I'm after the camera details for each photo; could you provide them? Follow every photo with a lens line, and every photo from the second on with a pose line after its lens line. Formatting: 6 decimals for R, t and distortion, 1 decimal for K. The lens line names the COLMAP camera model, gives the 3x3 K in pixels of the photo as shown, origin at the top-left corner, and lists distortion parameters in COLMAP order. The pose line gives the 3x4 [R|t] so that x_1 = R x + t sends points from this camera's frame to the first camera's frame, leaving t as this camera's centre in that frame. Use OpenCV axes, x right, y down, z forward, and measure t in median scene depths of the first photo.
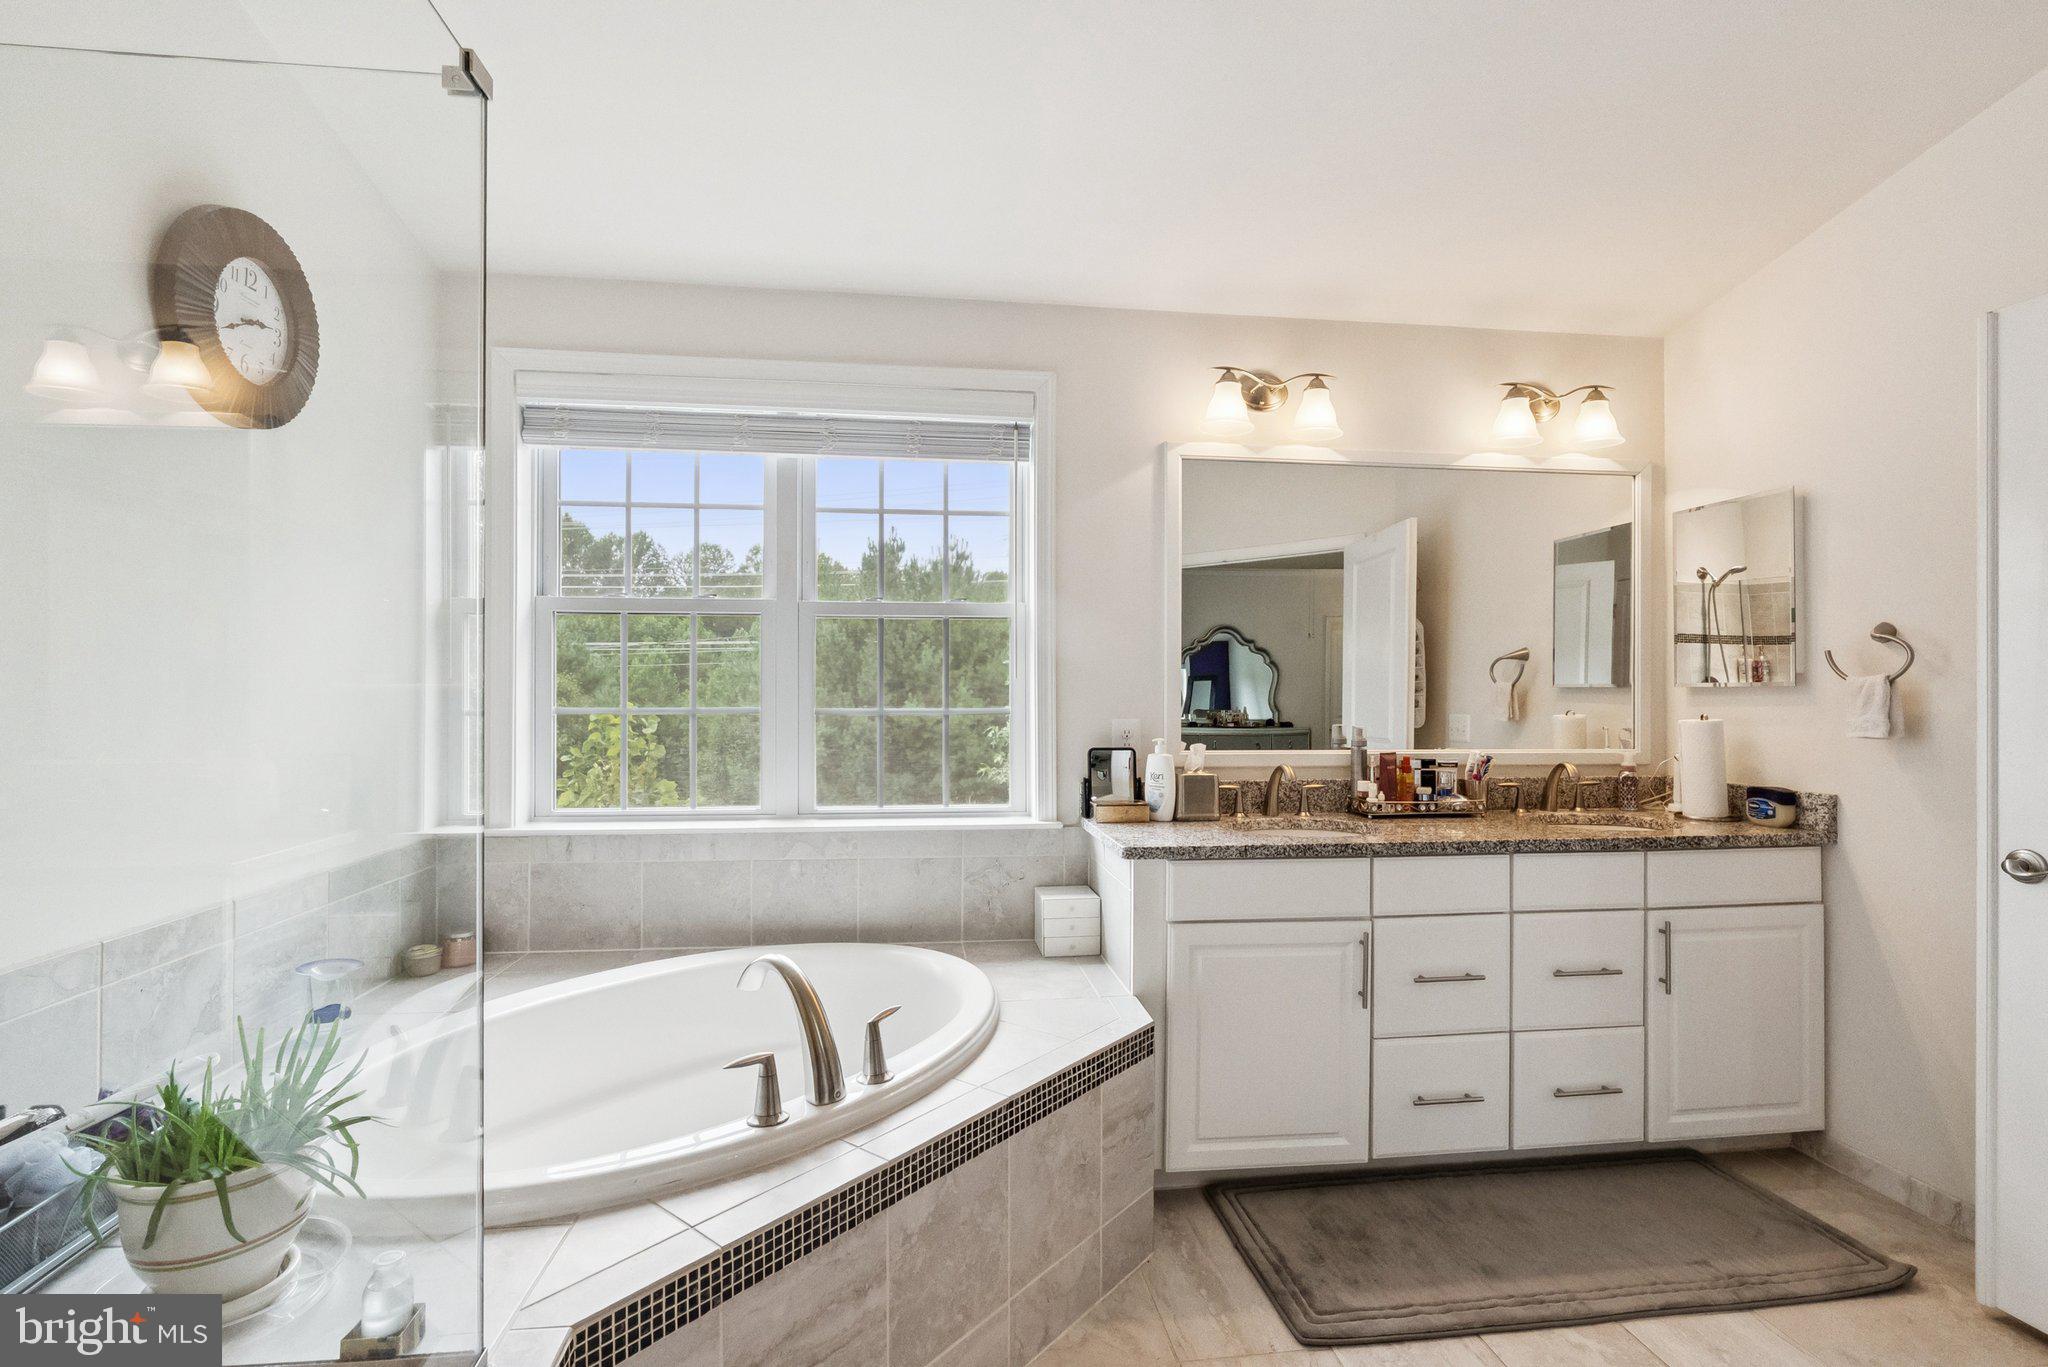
lens RADIAL K [[946.7, 0, 1025.0], [0, 946.7, 685.2], [0, 0, 1]] dist [-0.012805, 0.004686]
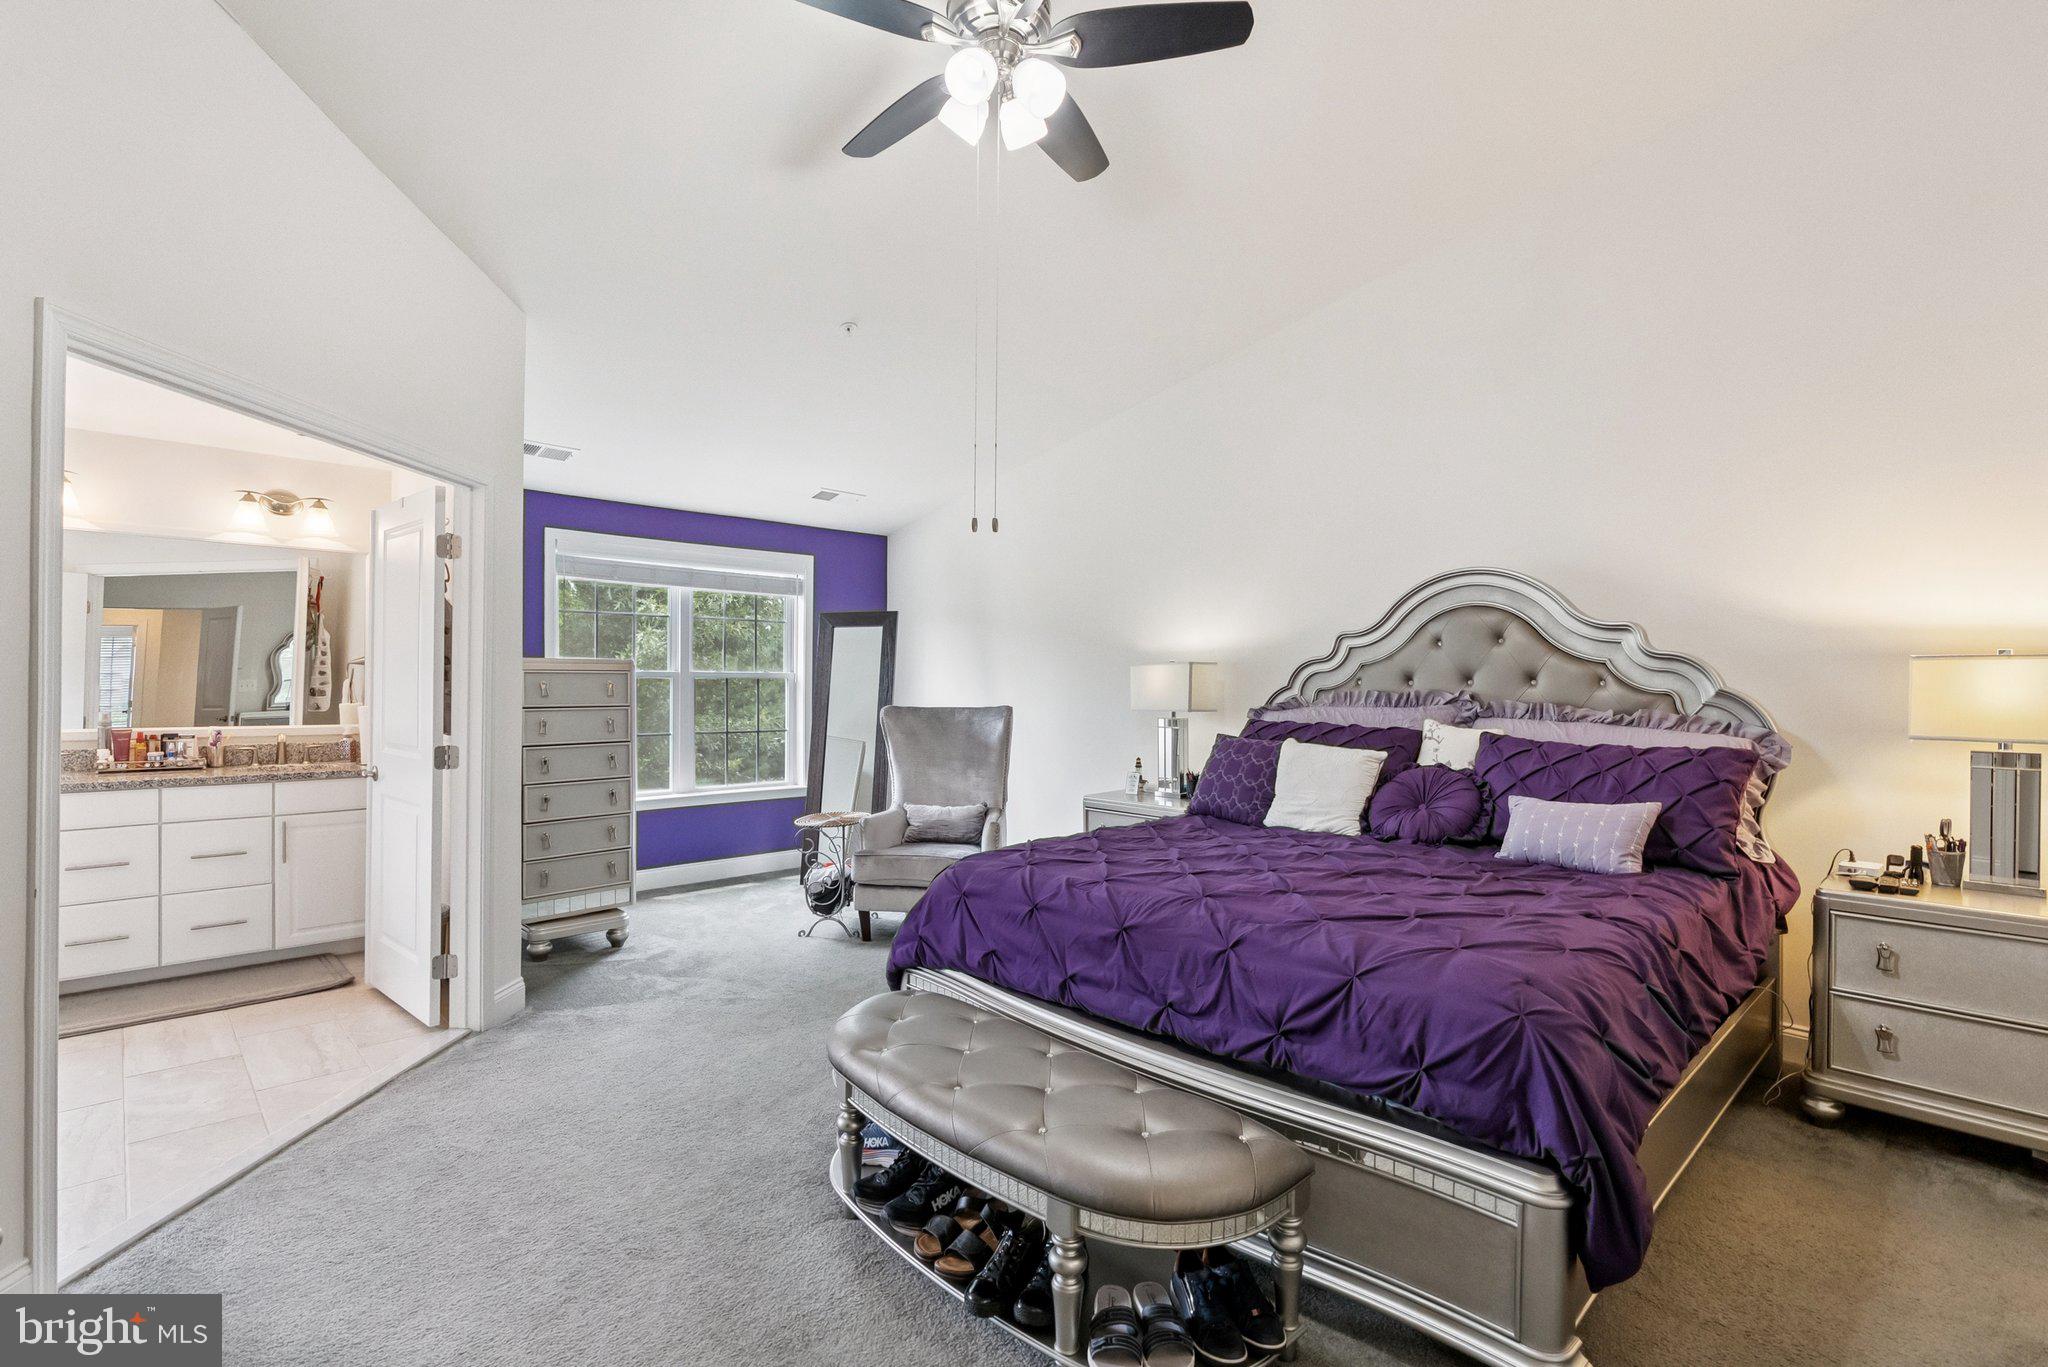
lens RADIAL K [[946.7, 0, 1034.6], [0, 946.7, 683.1], [0, 0, 1]] dist [-0.012805, 0.004686]
pose [[0.792435, 0.000575, 0.609957, 0.721913], [-0.005926, 0.999960, 0.006757, -0.026108], [-0.609928, -0.008969, 0.792406, -1.235056]]
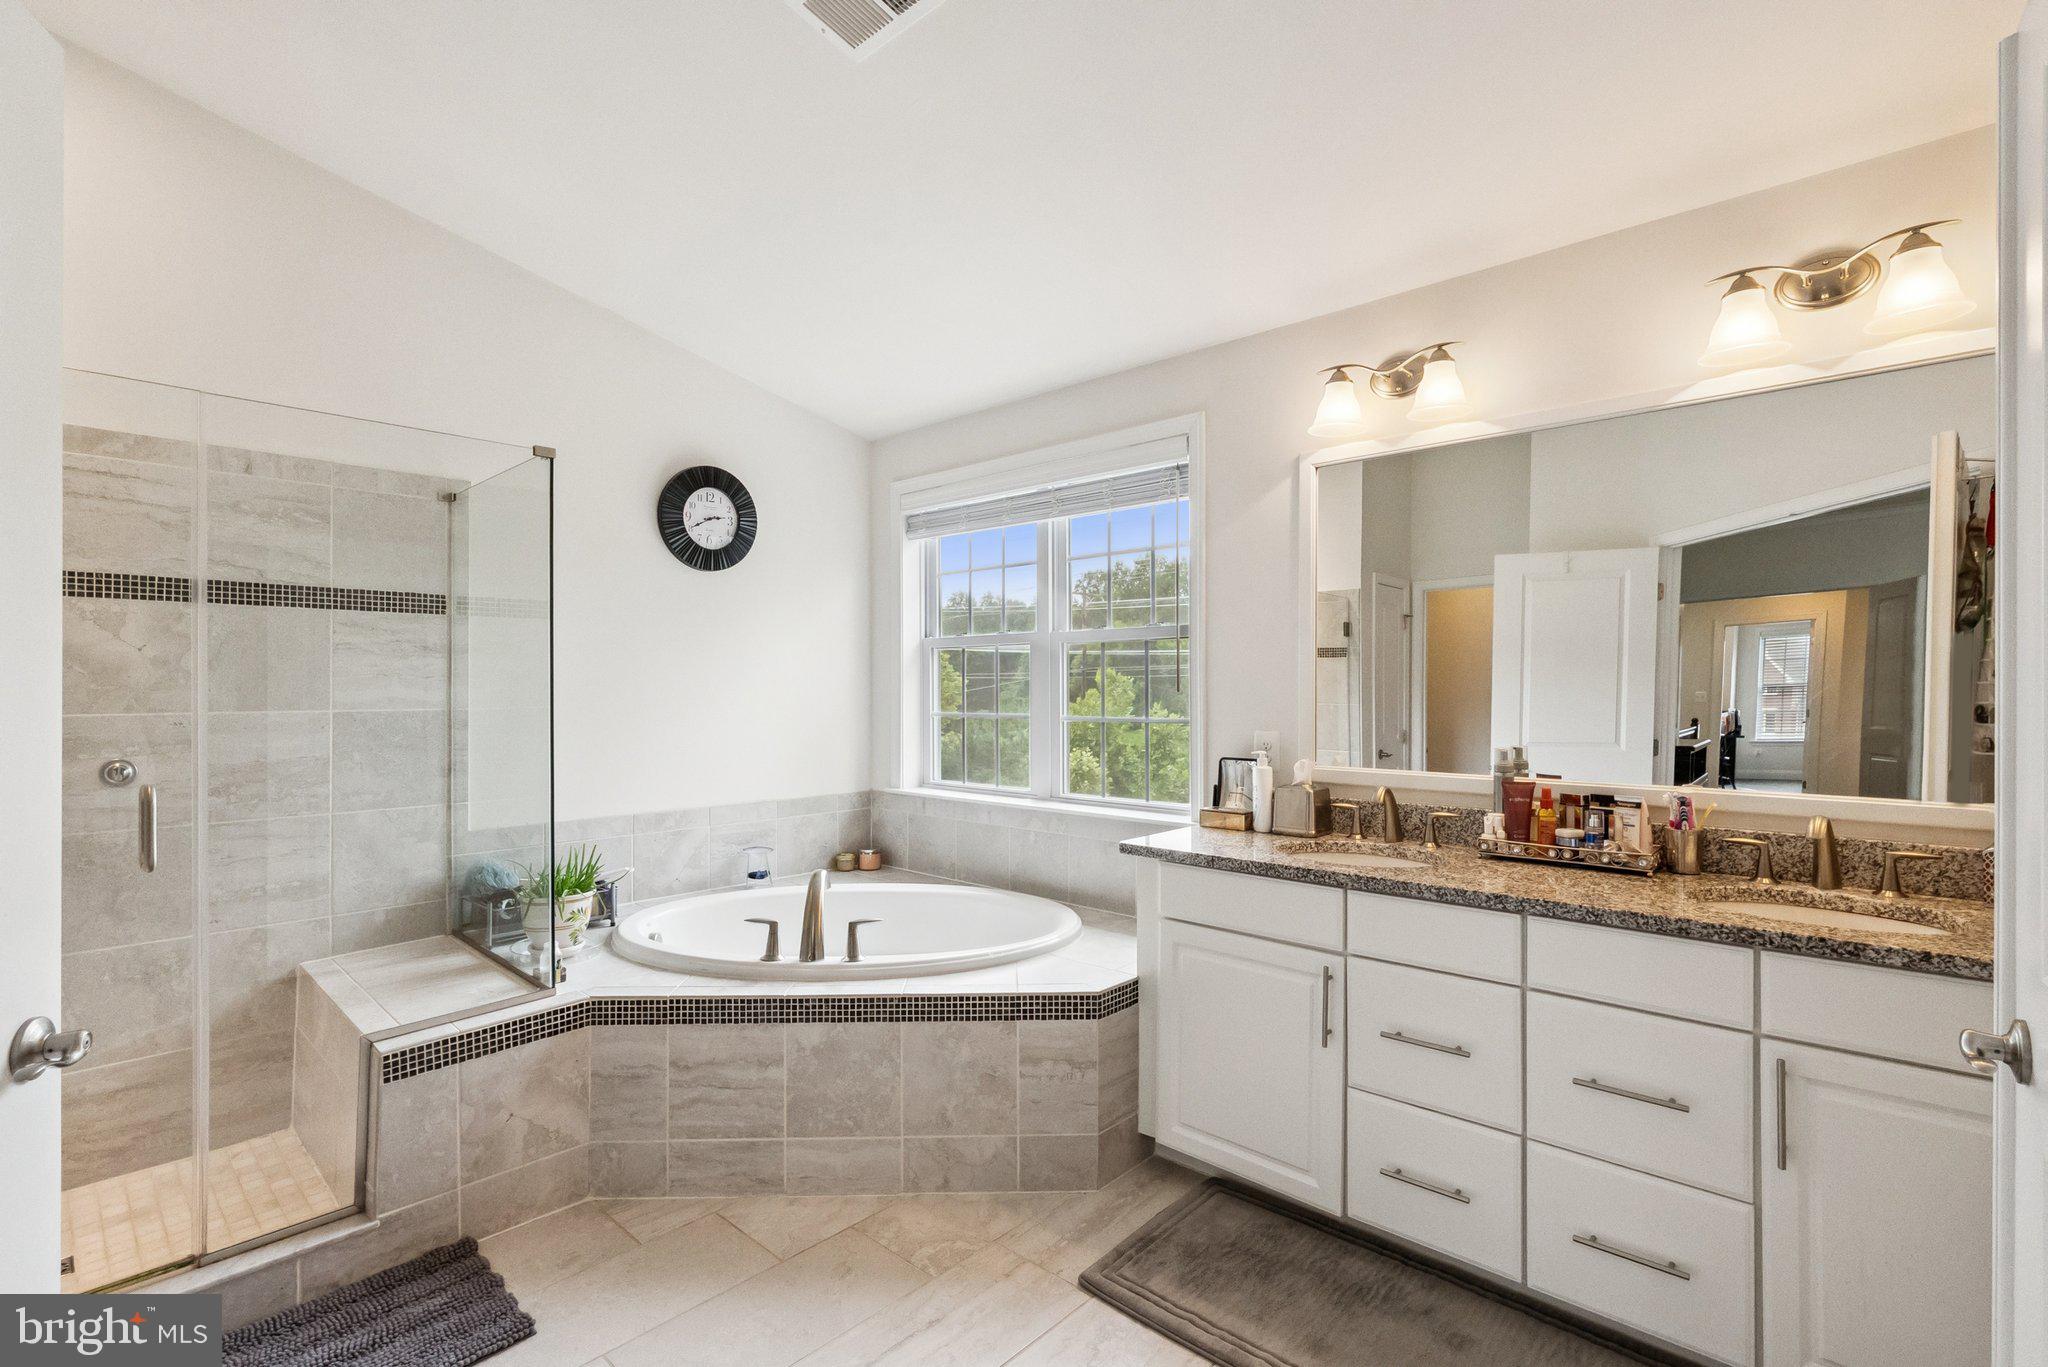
lens RADIAL K [[946.7, 0, 1025.2], [0, 946.7, 684.1], [0, 0, 1]] dist [-0.012805, 0.004686]
pose [[0.644072, -0.007043, -0.764932, 0.849804], [0.007170, 0.999969, -0.003170, -0.016585], [0.764931, -0.003443, 0.644103, 0.162361]]
